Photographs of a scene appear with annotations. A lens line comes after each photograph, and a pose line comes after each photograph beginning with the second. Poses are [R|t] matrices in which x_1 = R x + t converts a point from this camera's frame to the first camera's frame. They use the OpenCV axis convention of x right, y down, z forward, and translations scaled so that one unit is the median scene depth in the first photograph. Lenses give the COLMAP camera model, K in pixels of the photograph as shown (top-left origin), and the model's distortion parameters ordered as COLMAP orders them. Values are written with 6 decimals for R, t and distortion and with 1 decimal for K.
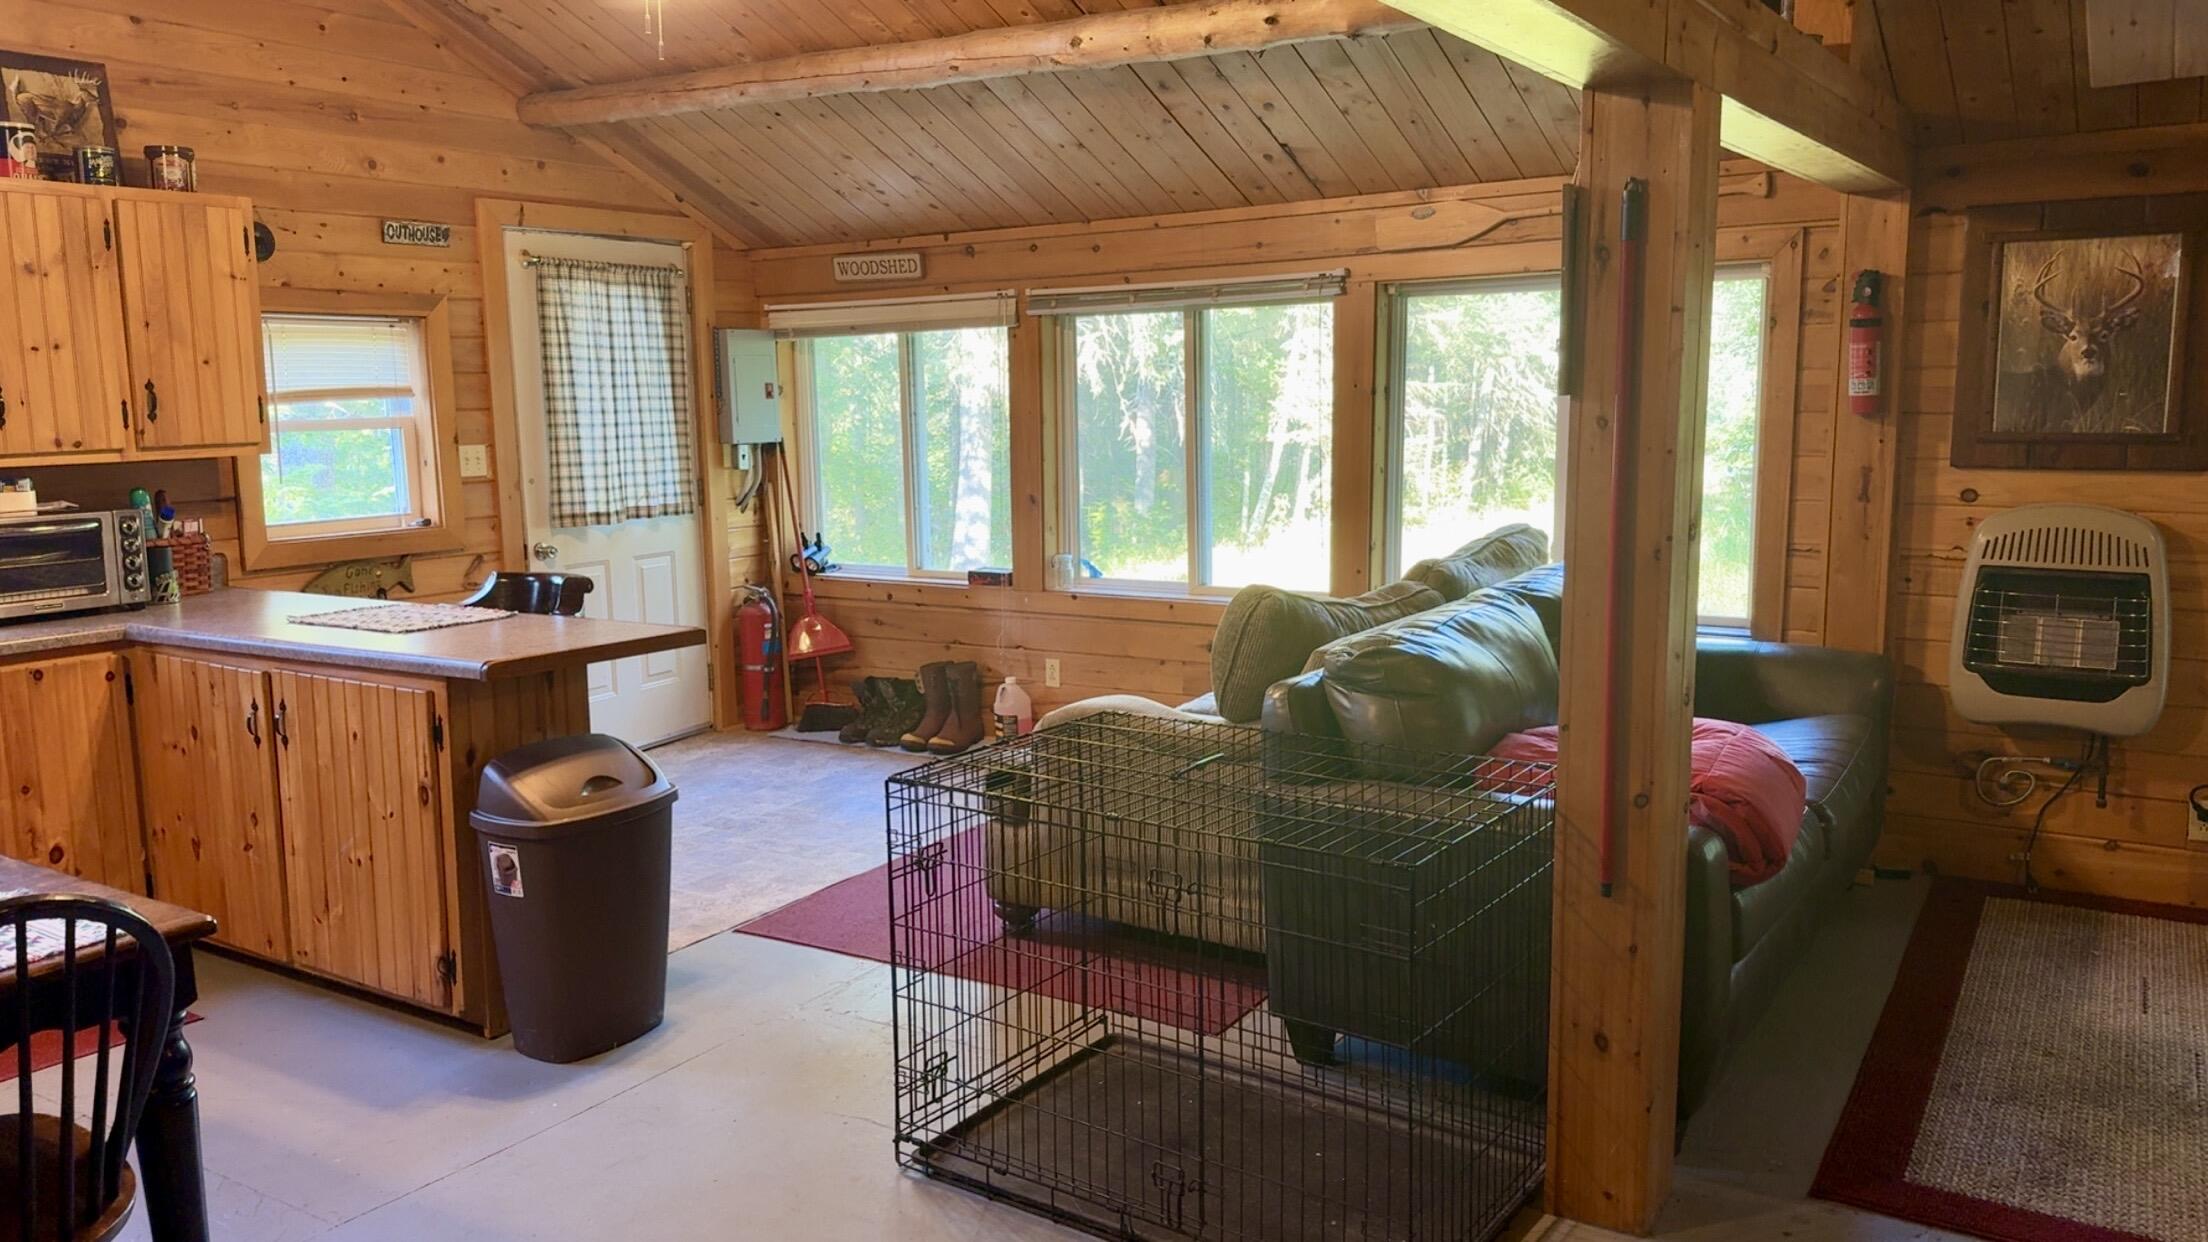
lens RADIAL K [[1606.5, 0, 1104.0], [0, 1606.5, 621.0], [0, 0, 1]] dist [0.110406, -0.170050]
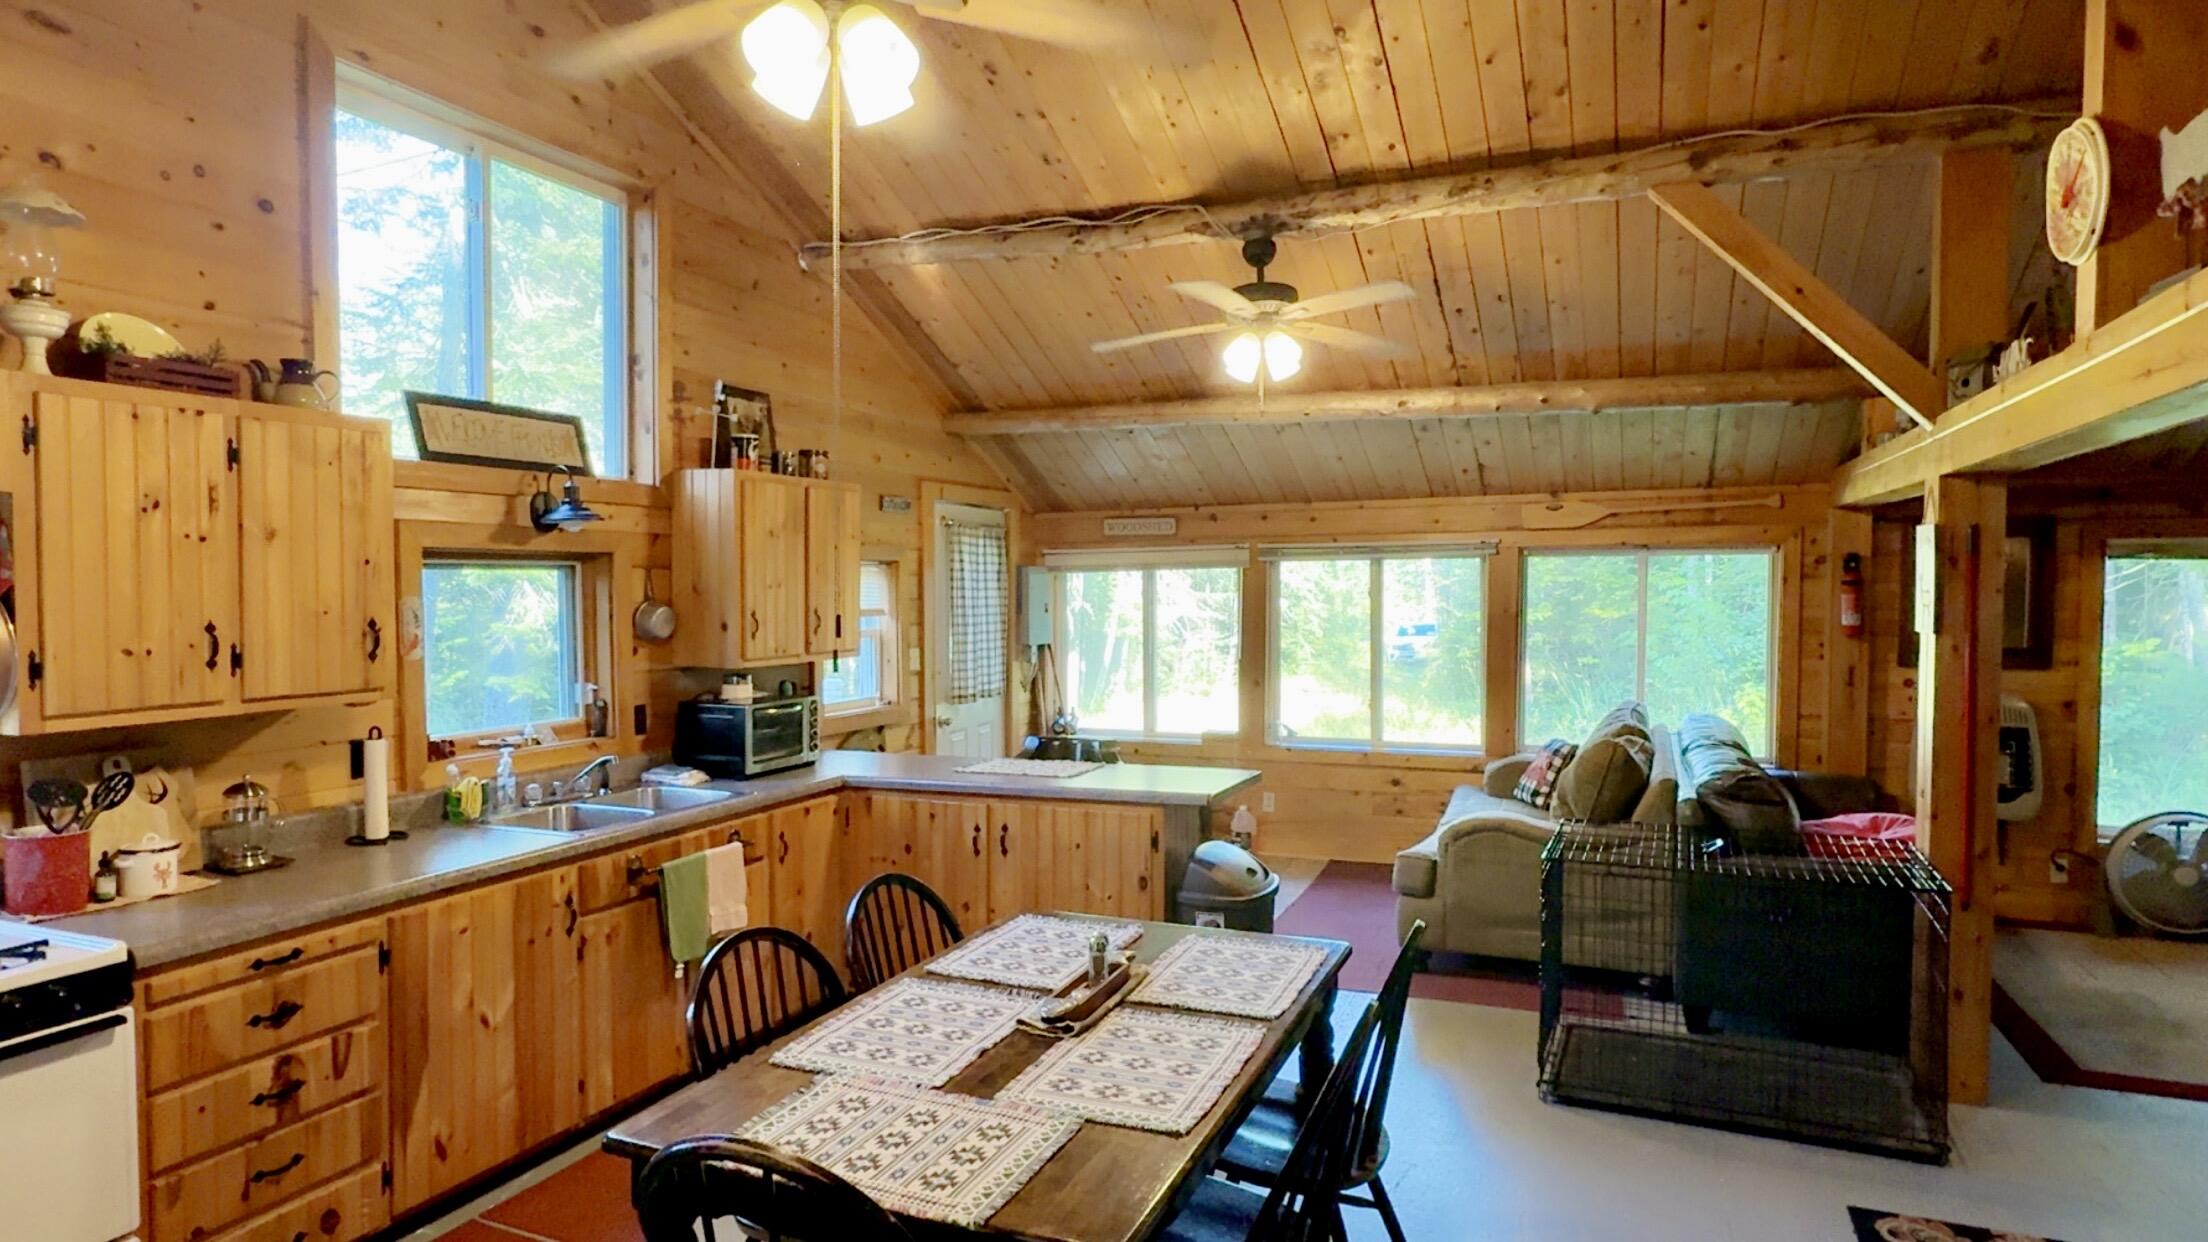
lens RADIAL K [[1239.8, 0, 1108.2], [0, 1239.8, 626.1], [0, 0, 1]] dist [-0.001688, 0.001186]
pose [[0.984361, 0.005214, 0.176085, -0.511987], [0.015036, 0.993427, -0.113474, -0.001240], [-0.175520, 0.114347, 0.977813, -0.126045]]
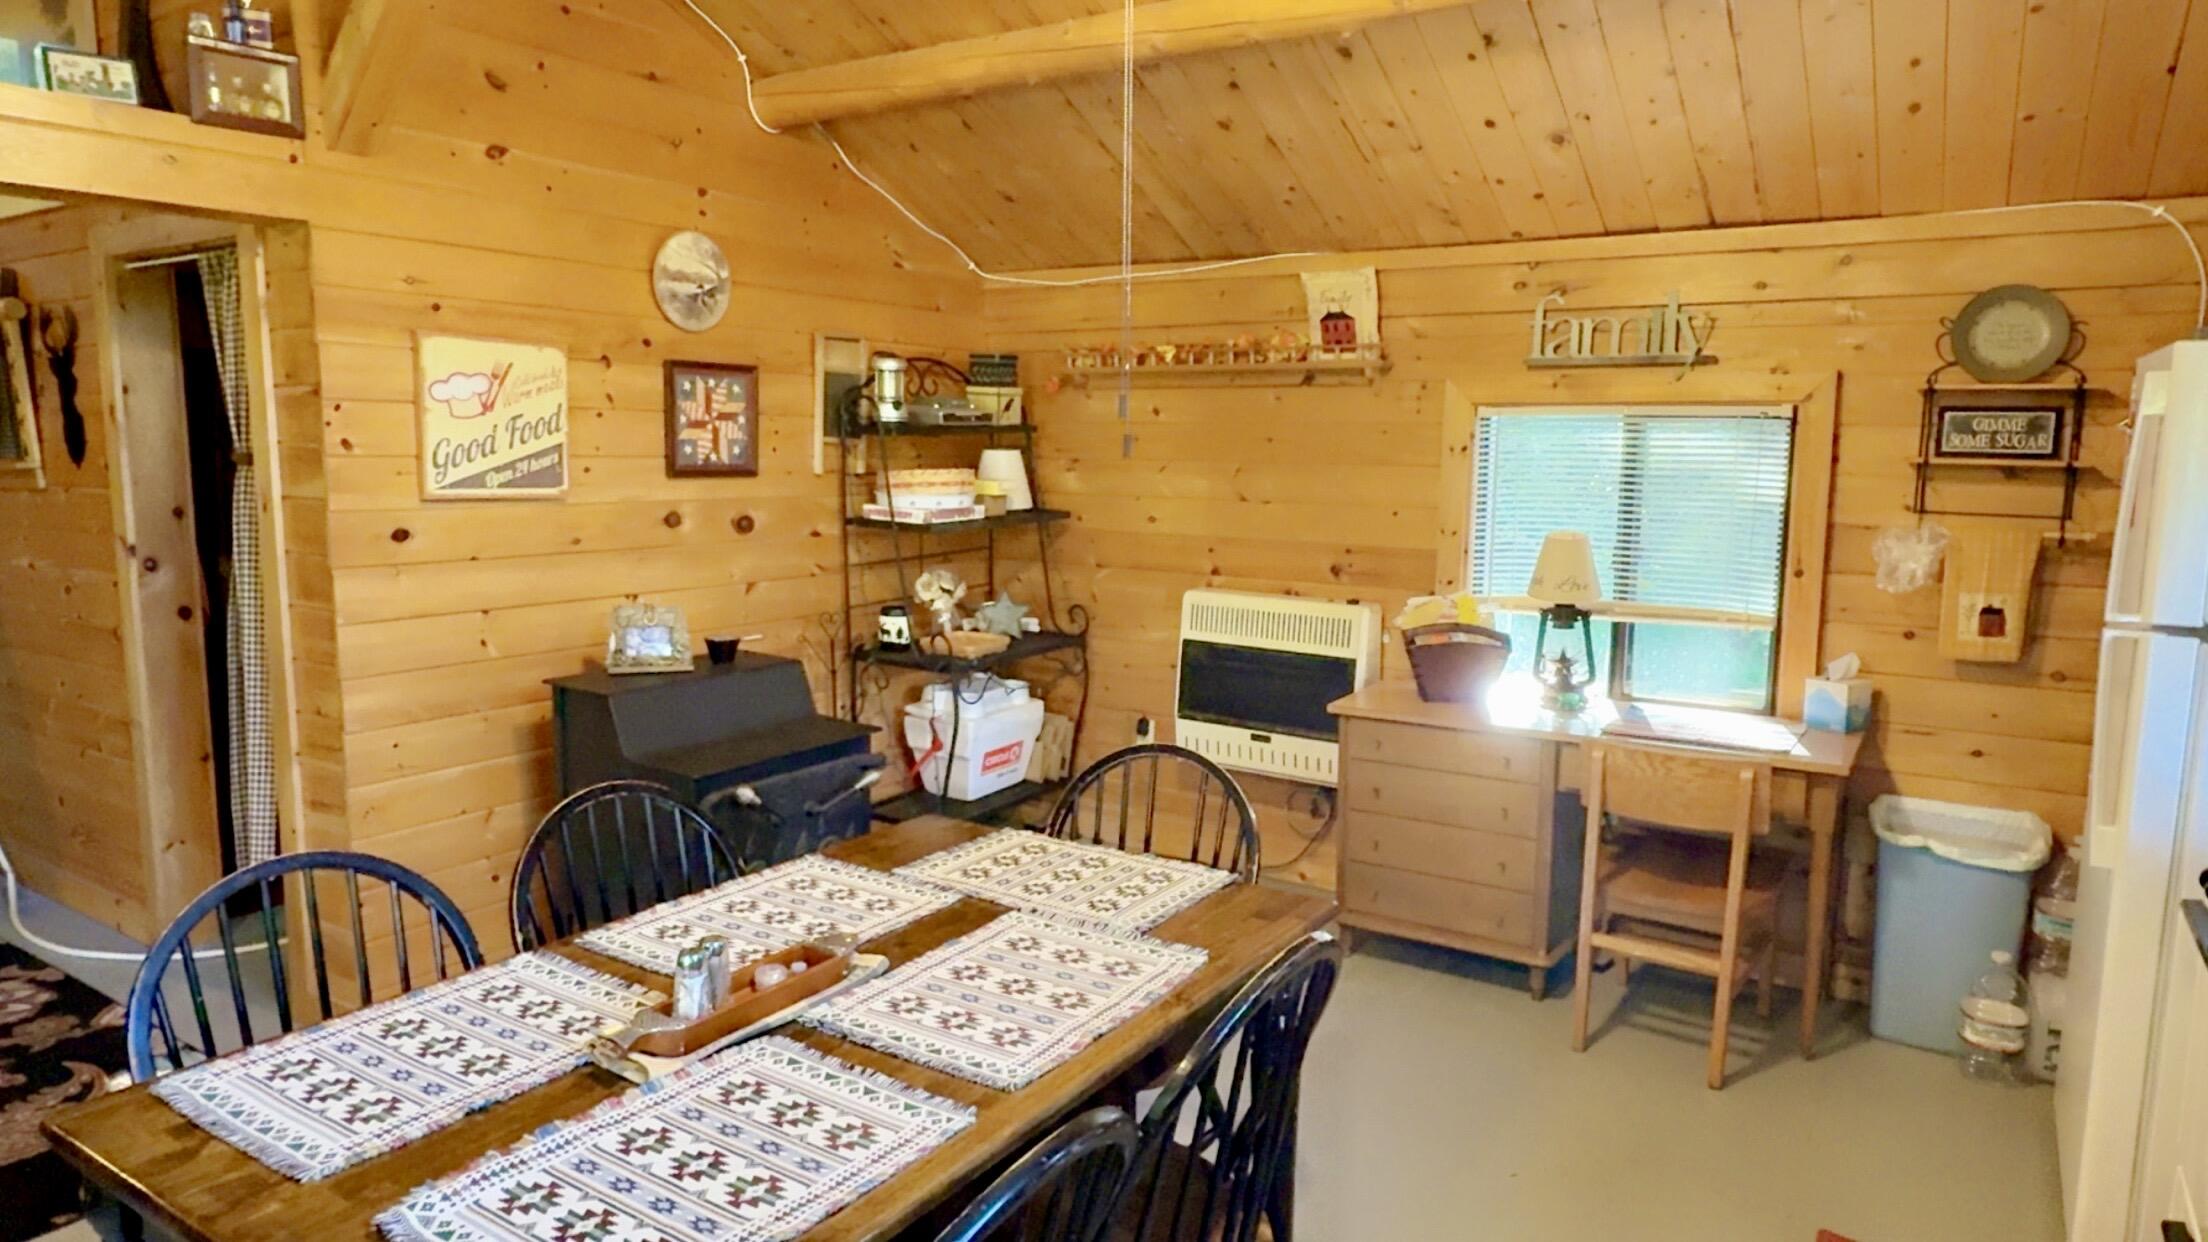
lens RADIAL K [[1339.3, 0, 1107.4], [0, 1339.3, 627.1], [0, 0, 1]] dist [0.001002, 0.000441]
pose [[-0.999989, -0.003013, 0.003625, -0.525666], [-0.001846, 0.957919, 0.287031, -0.110239], [-0.004337, 0.287021, -0.957914, 0.770510]]
